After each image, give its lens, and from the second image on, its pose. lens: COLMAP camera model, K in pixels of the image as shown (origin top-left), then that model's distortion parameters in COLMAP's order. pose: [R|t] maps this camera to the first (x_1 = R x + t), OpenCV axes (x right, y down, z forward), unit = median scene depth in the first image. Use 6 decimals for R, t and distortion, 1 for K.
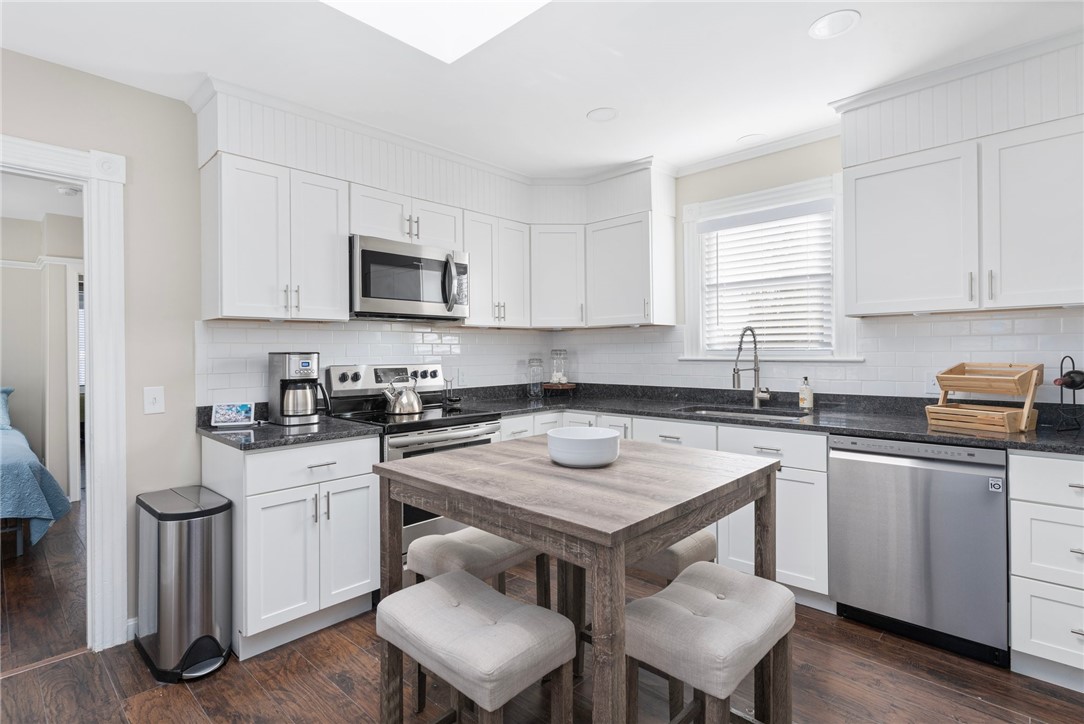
lens RADIAL K [[529.1, 0, 542.4], [0, 529.1, 357.7], [0, 0, 1]] dist [0.018496, 0.001128]
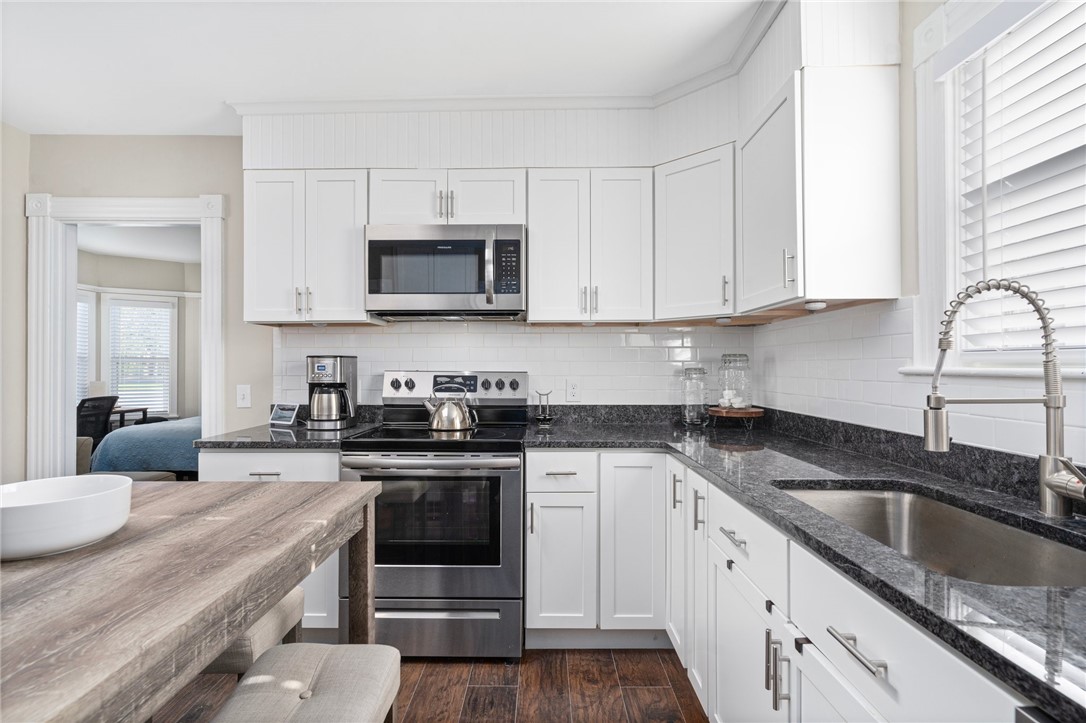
lens RADIAL K [[530.1, 0, 538.9], [0, 530.1, 360.0], [0, 0, 1]] dist [0.018496, 0.001128]
pose [[0.672589, 0.000671, -0.740016, 0.457566], [-0.014126, 0.999829, -0.011932, 0.003330], [0.739882, 0.018479, 0.672483, 0.543631]]
